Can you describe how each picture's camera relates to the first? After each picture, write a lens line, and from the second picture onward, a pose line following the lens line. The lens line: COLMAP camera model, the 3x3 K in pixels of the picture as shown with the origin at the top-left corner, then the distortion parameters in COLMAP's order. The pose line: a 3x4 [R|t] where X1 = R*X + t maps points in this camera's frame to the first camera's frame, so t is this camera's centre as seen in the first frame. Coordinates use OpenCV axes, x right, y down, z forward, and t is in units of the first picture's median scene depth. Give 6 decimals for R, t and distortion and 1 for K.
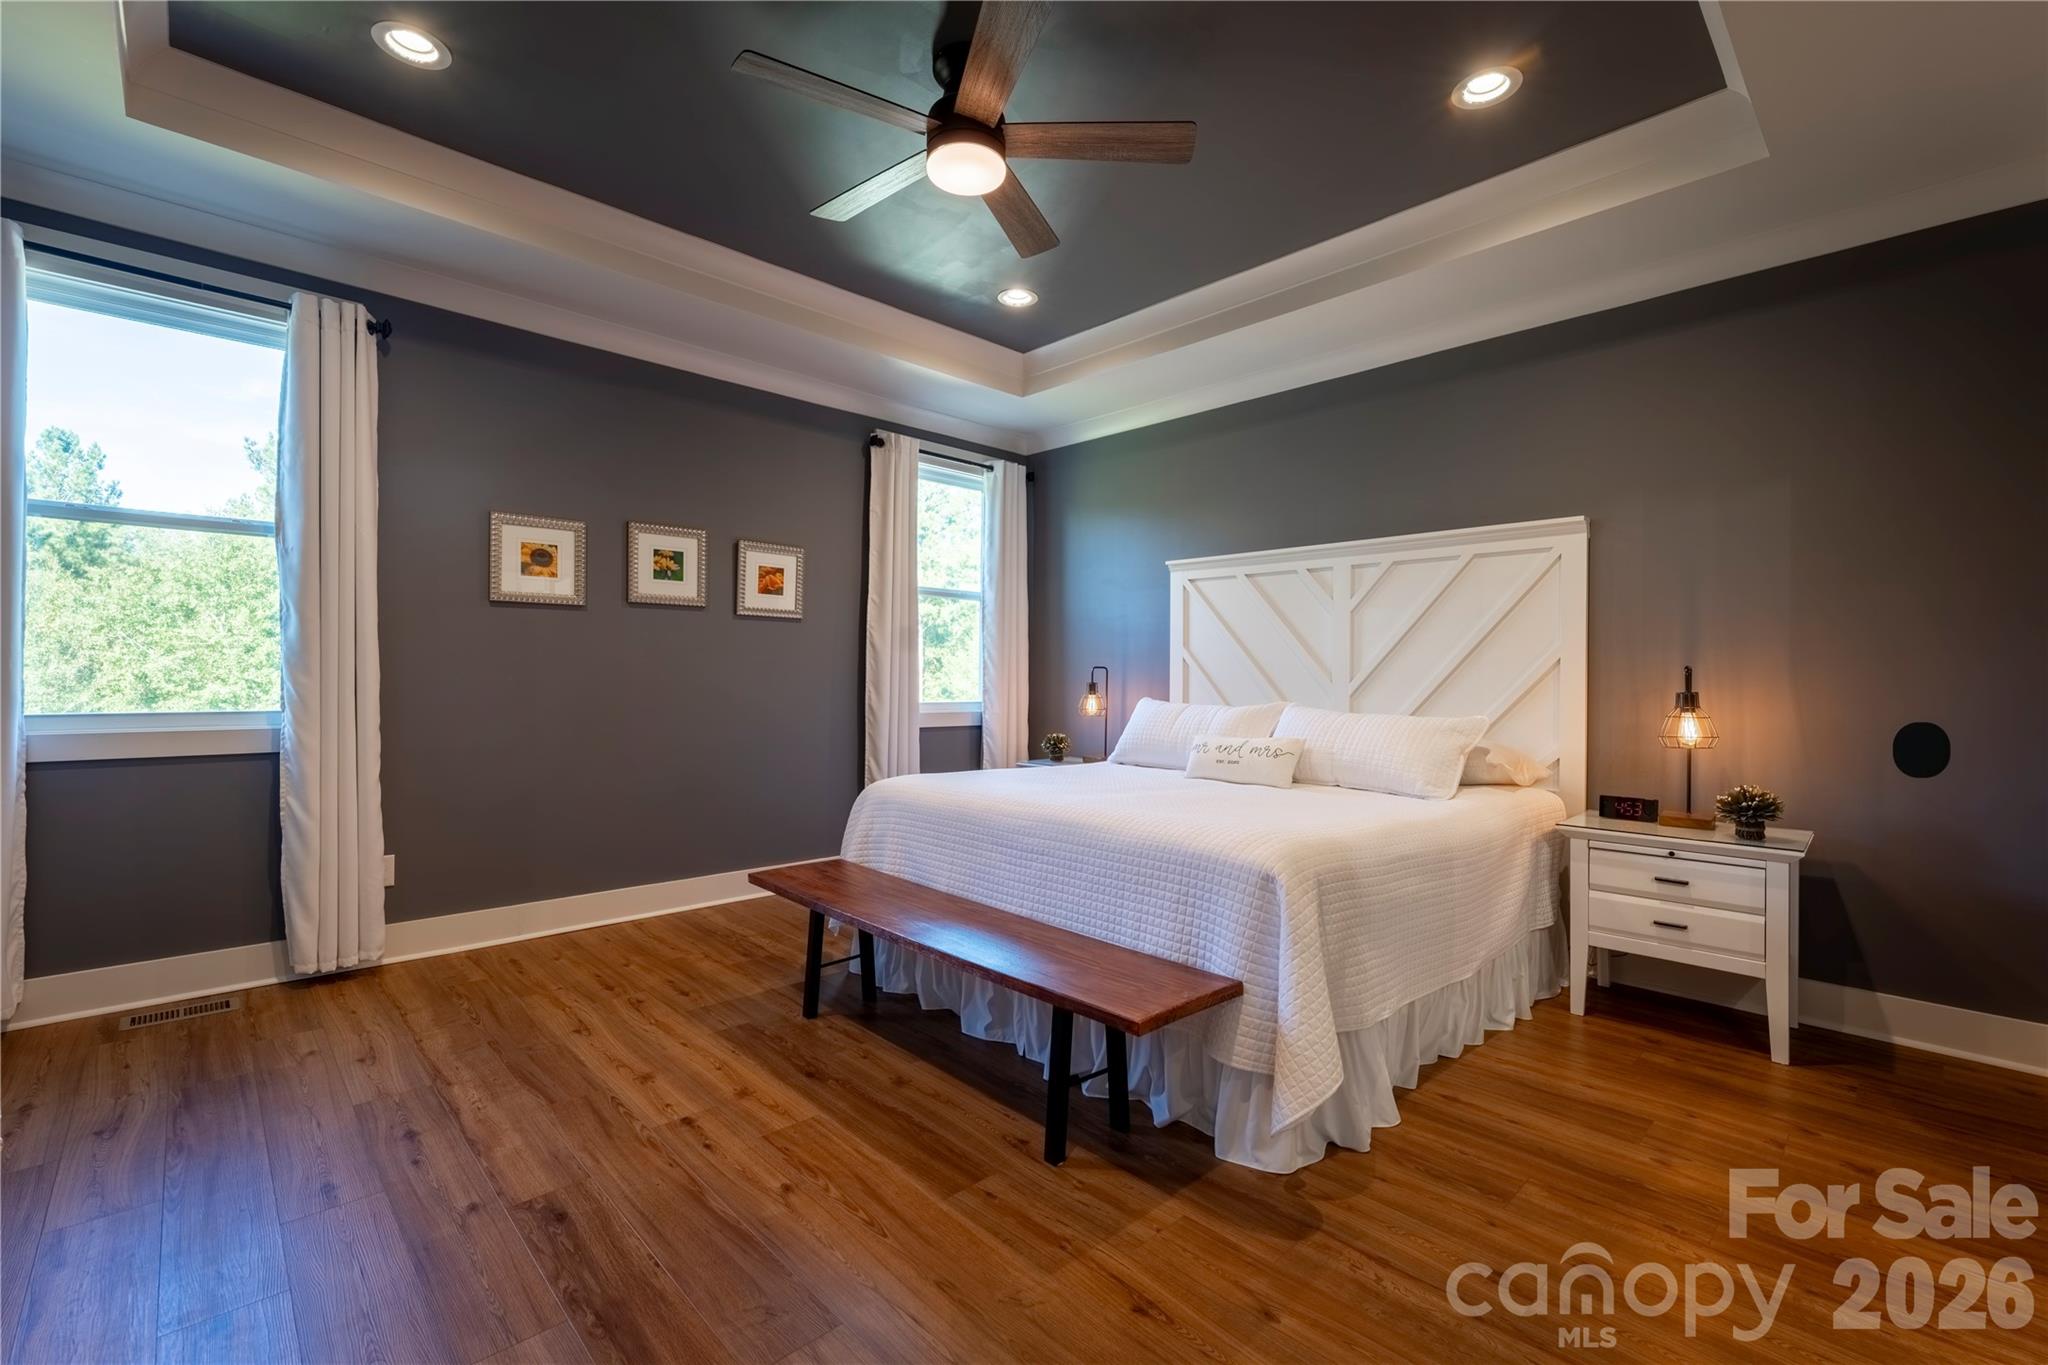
lens RADIAL K [[864.3, 0, 1006.2], [0, 864.3, 671.4], [0, 0, 1]] dist [-0.000917, 0.000064]
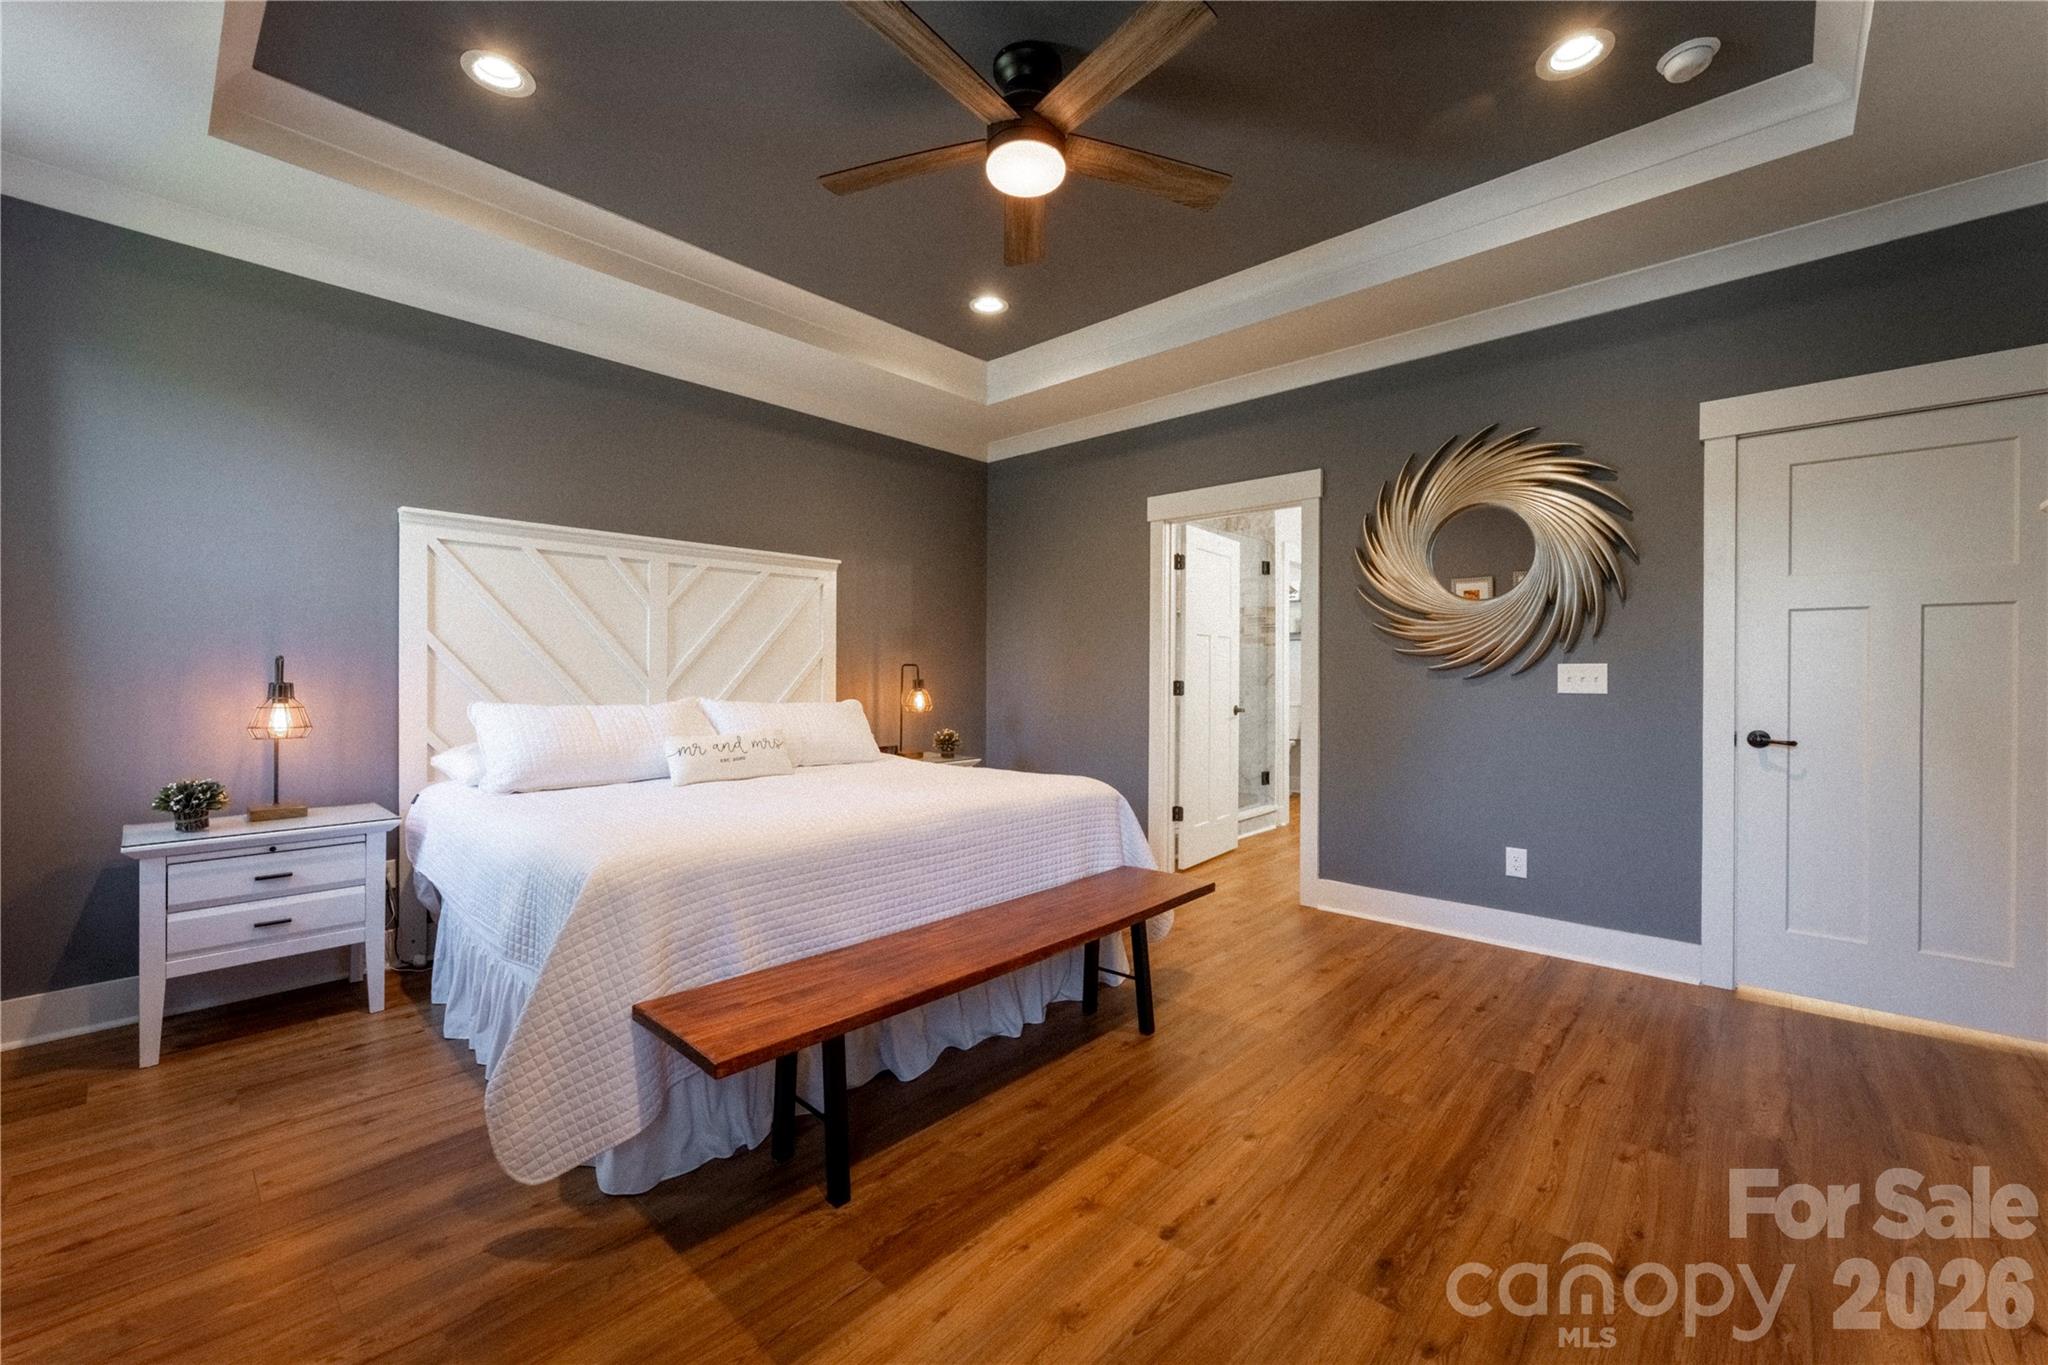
lens RADIAL K [[811.1, 0, 1031.2], [0, 811.1, 674.7], [0, 0, 1]] dist [0.000219, -0.000963]
pose [[-0.075250, -0.009172, 0.997123, -0.896783], [-0.009155, 0.999922, 0.008507, -0.002767], [-0.997123, -0.008488, -0.075328, 0.963794]]
